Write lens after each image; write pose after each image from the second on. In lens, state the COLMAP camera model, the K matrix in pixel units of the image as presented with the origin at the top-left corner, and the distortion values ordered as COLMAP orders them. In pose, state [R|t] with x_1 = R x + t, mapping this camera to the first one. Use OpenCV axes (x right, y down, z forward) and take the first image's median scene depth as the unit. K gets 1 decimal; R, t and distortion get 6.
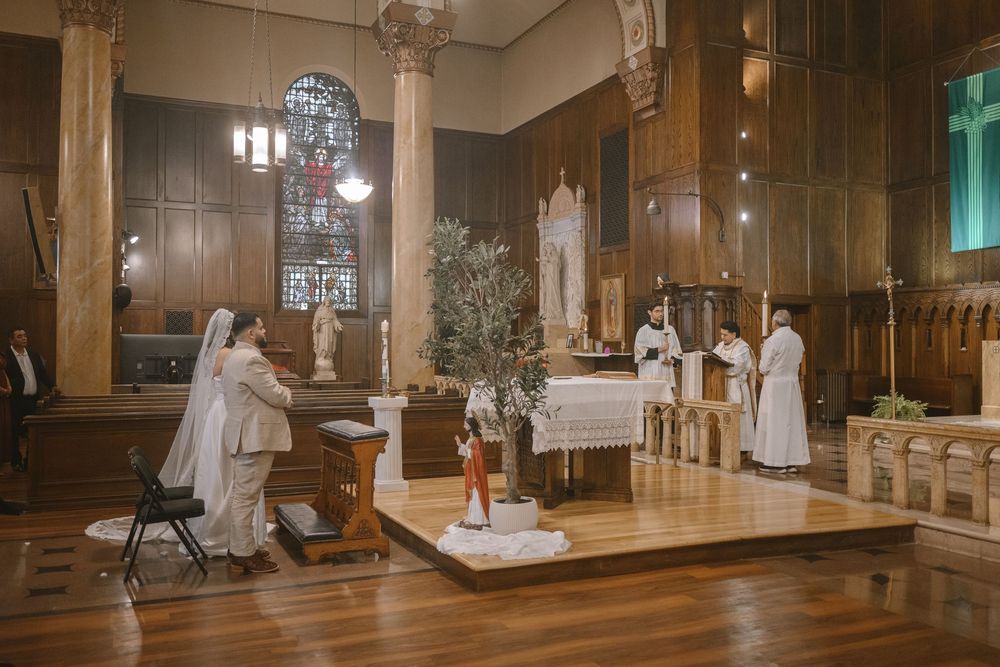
lens RADIAL K [[890.3, 0, 496.8], [0, 890.3, 334.5], [0, 0, 1]] dist [-0.000648, -0.006945]
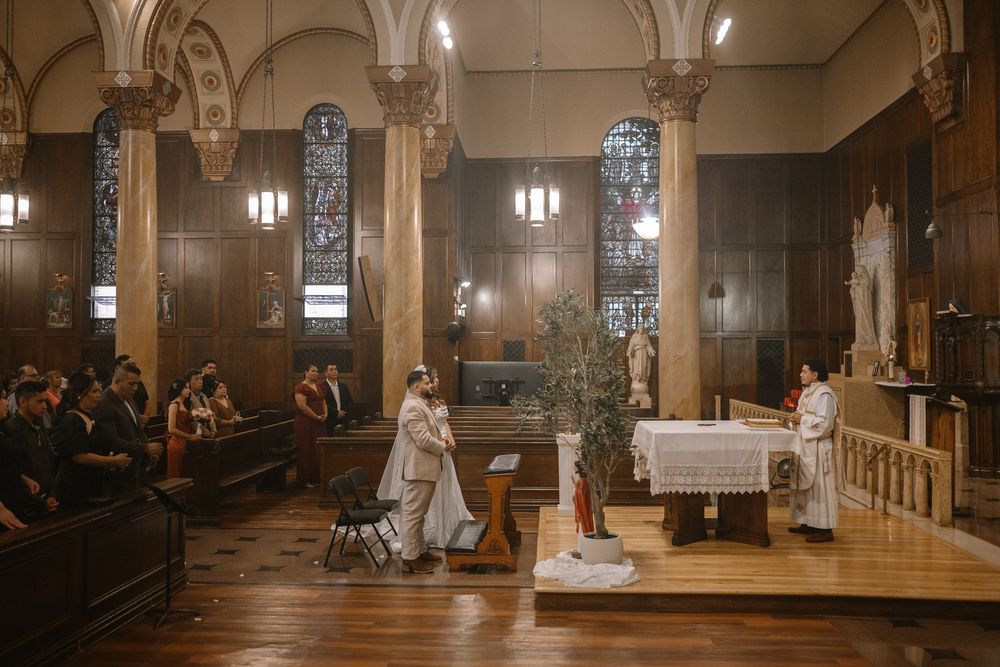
lens RADIAL K [[873.2, 0, 467.7], [0, 873.2, 339.0], [0, 0, 1]] dist [-0.009627, -0.000621]
pose [[0.873829, -0.011873, -0.486088, 0.172939], [0.010391, 0.999930, -0.005745, -0.026474], [0.486122, -0.000030, 0.873891, -0.030116]]
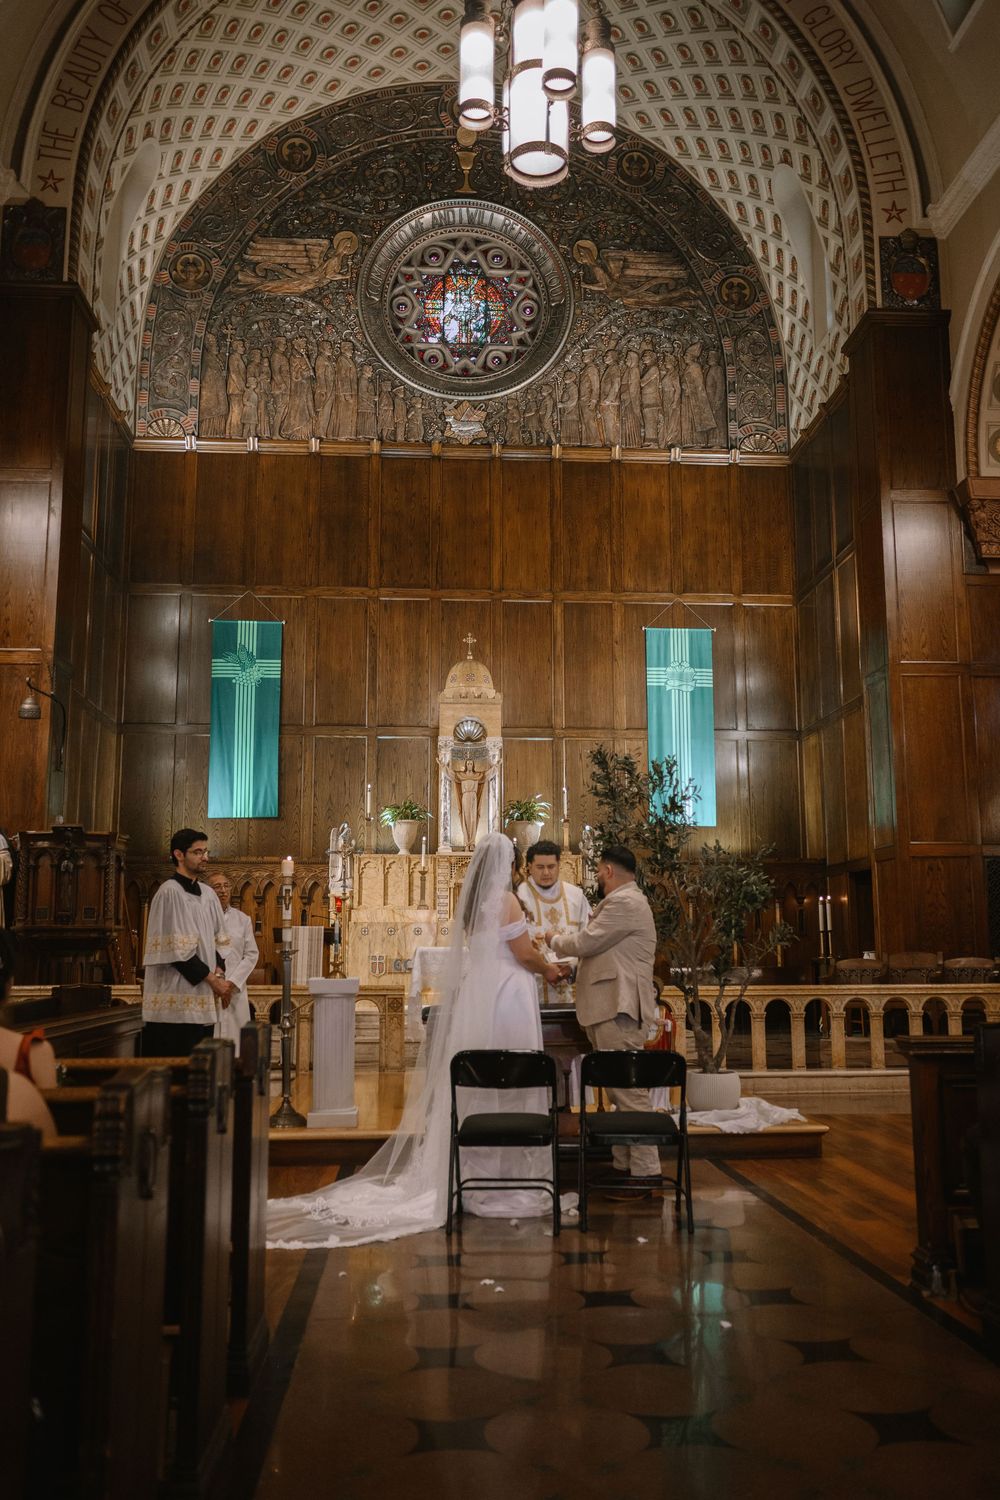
lens RADIAL K [[1234.6, 0, 510.6], [0, 1234.6, 774.9], [0, 0, 1]] dist [0.009942, -0.008709]
pose [[0.333139, 0.128321, 0.934105, -0.489409], [-0.013780, 0.991253, -0.131258, 0.016884], [-0.942777, 0.030855, 0.331993, 0.336210]]
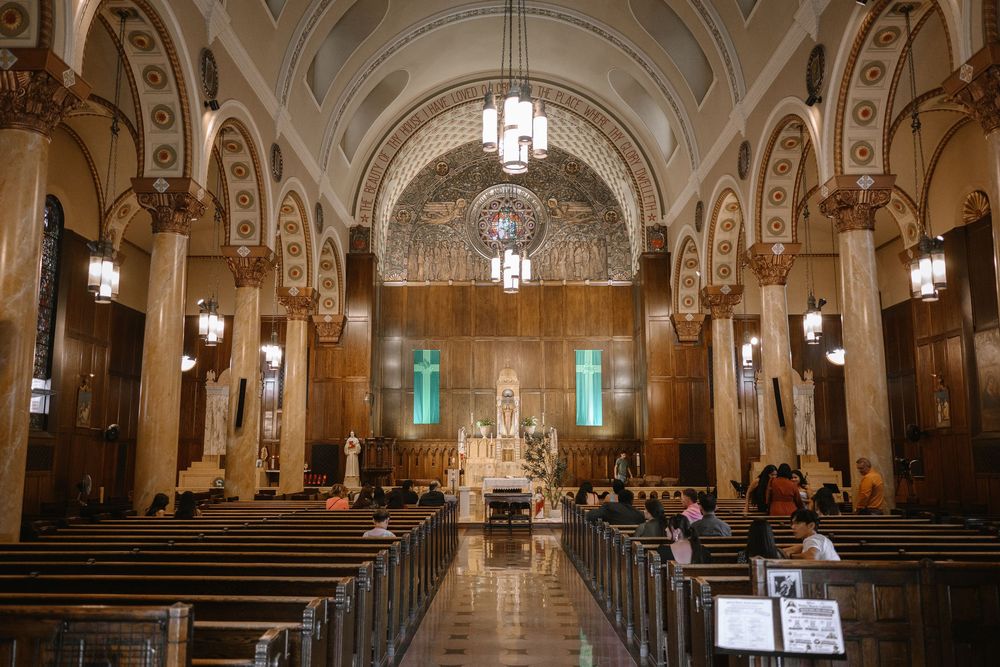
lens RADIAL K [[823.1, 0, 495.6], [0, 823.1, 330.8], [0, 0, 1]] dist [0.009942, -0.008709]
pose [[0.410956, 0.133938, 0.901762, -1.320528], [-0.014269, 0.989973, -0.140537, -0.033078], [-0.911543, 0.044887, 0.408747, -0.063637]]
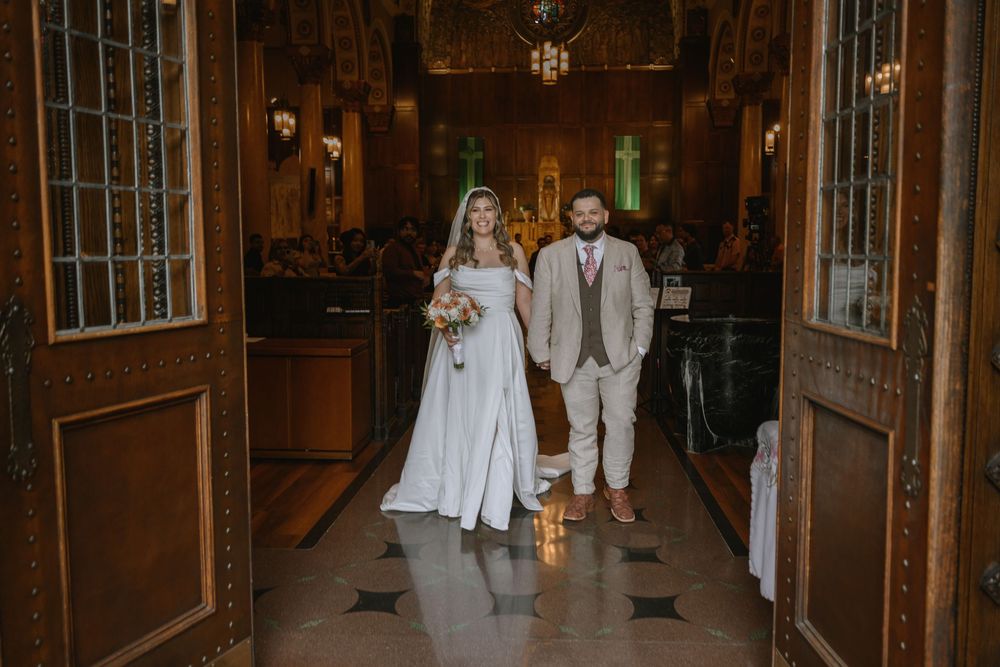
lens RADIAL K [[823.1, 0, 492.3], [0, 823.1, 324.6], [0, 0, 1]] dist [0.009942, -0.008709]
pose [[0.463171, -0.093275, 0.881347, -1.439432], [-0.009143, 0.993891, 0.109990, -0.025152], [-0.886222, -0.059002, 0.459489, -0.126111]]
